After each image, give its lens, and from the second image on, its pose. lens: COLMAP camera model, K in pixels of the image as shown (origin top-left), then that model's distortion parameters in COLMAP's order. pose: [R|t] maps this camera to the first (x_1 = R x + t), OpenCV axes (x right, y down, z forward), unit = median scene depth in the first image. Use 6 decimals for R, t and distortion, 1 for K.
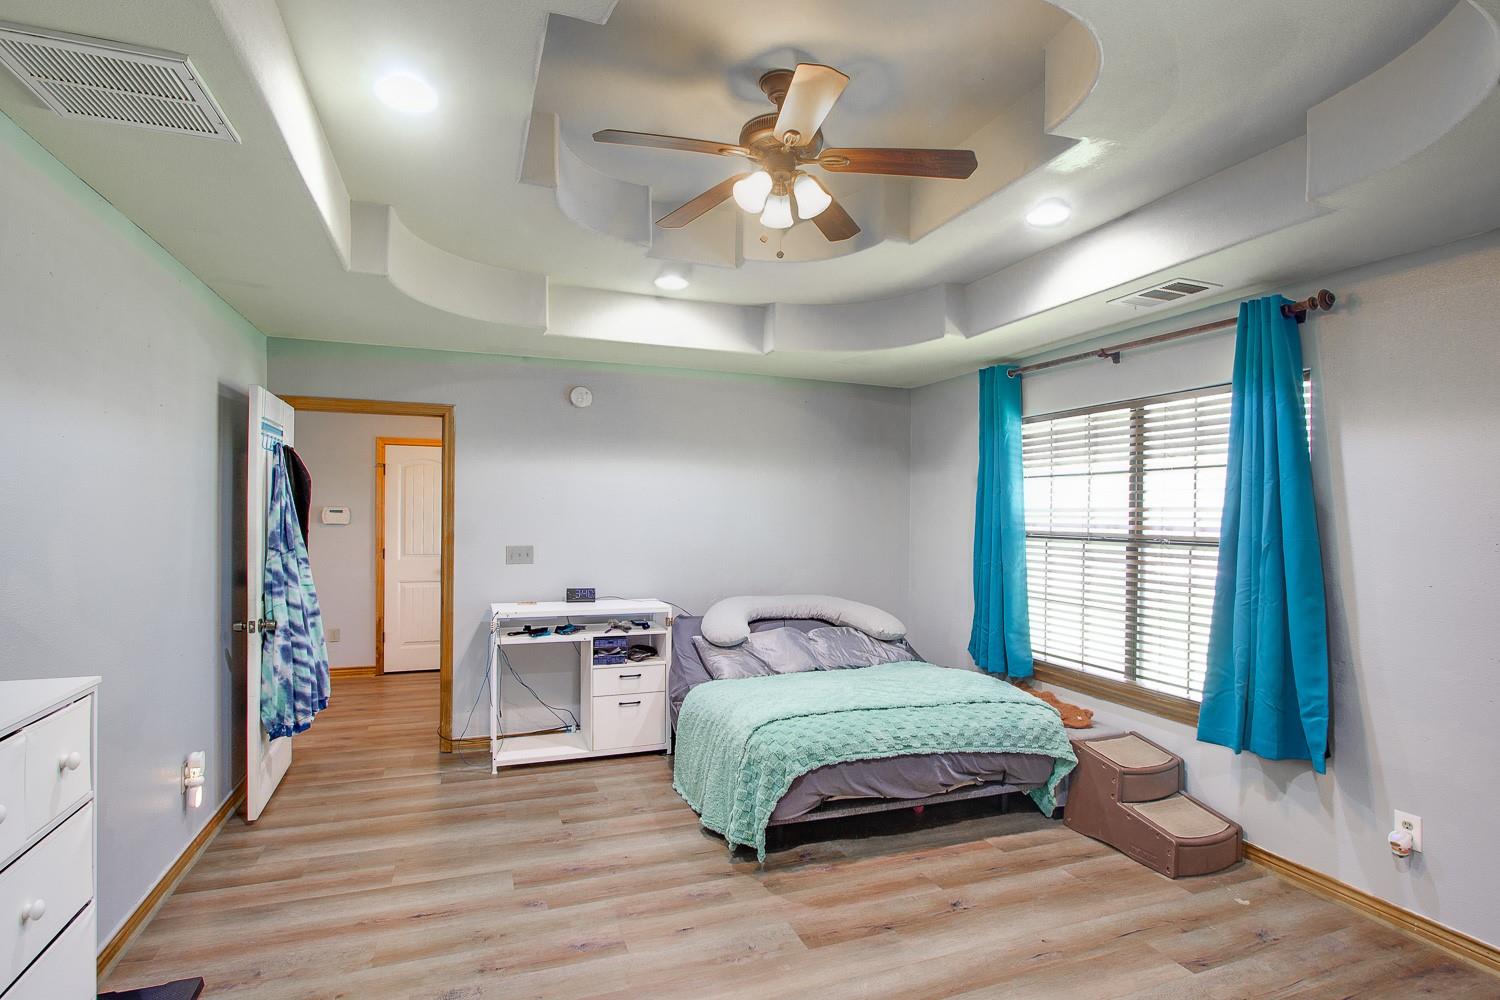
lens RADIAL K [[701.5, 0, 781.6], [0, 701.5, 498.5], [0, 0, 1]] dist [-0.004346, -0.000316]
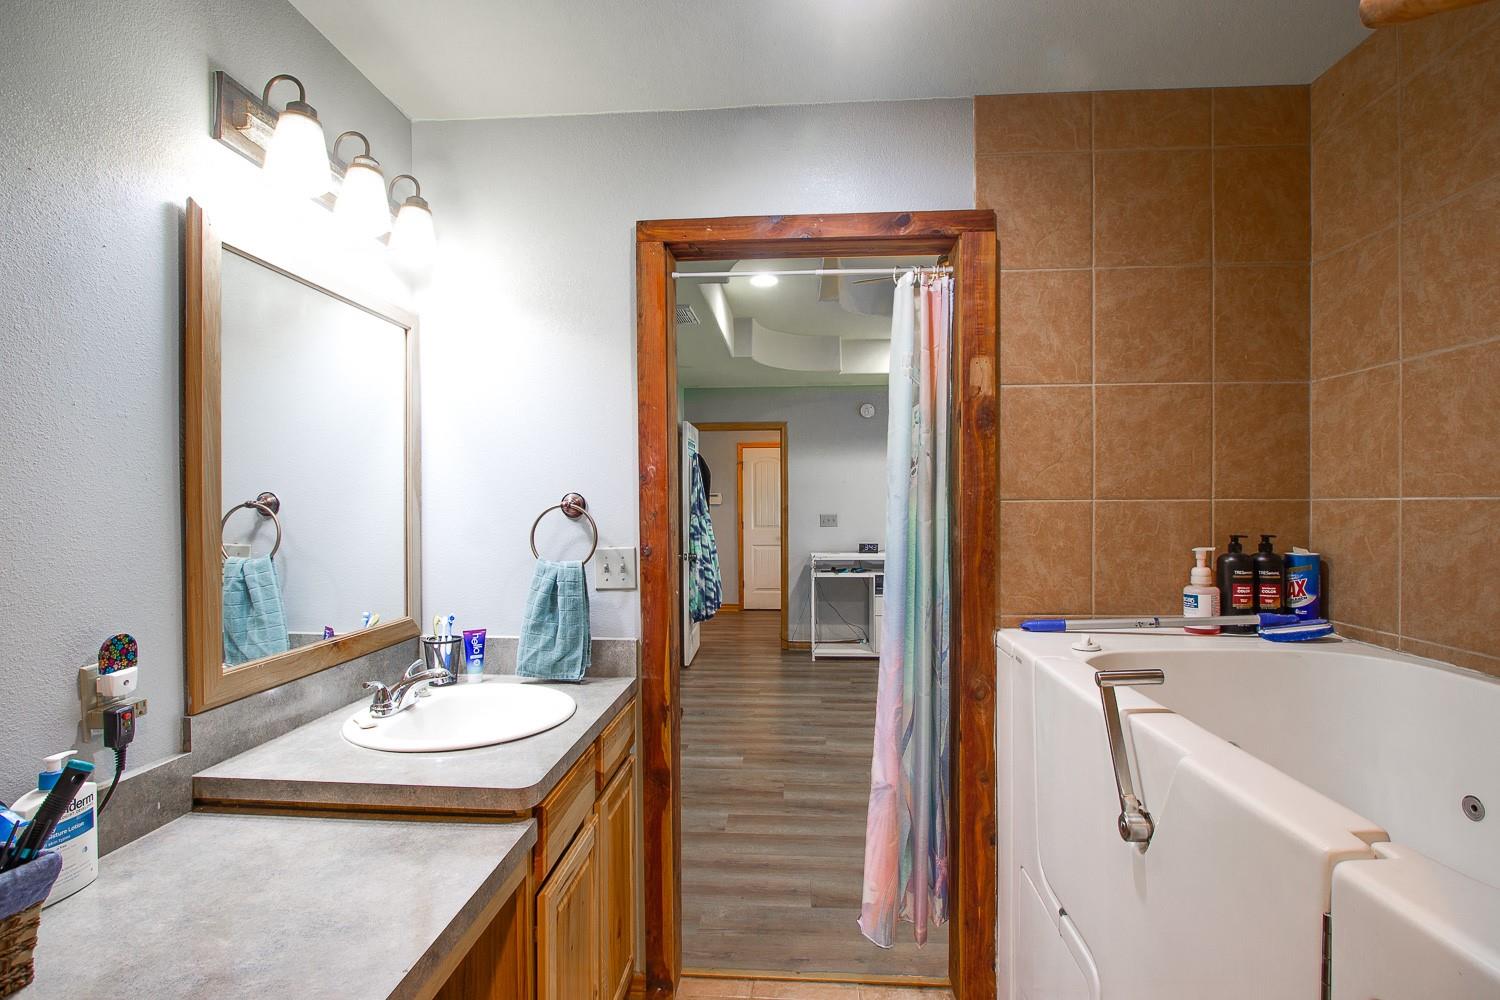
lens RADIAL K [[696.7, 0, 750.0], [0, 696.7, 500.0], [0, 0, 1]] dist [-0.001946, -0.000114]
pose [[0.882324, -0.005976, -0.470604, 0.215684], [0.014356, 0.999796, 0.014220, 0.015338], [0.470423, -0.019303, 0.882230, -0.468477]]
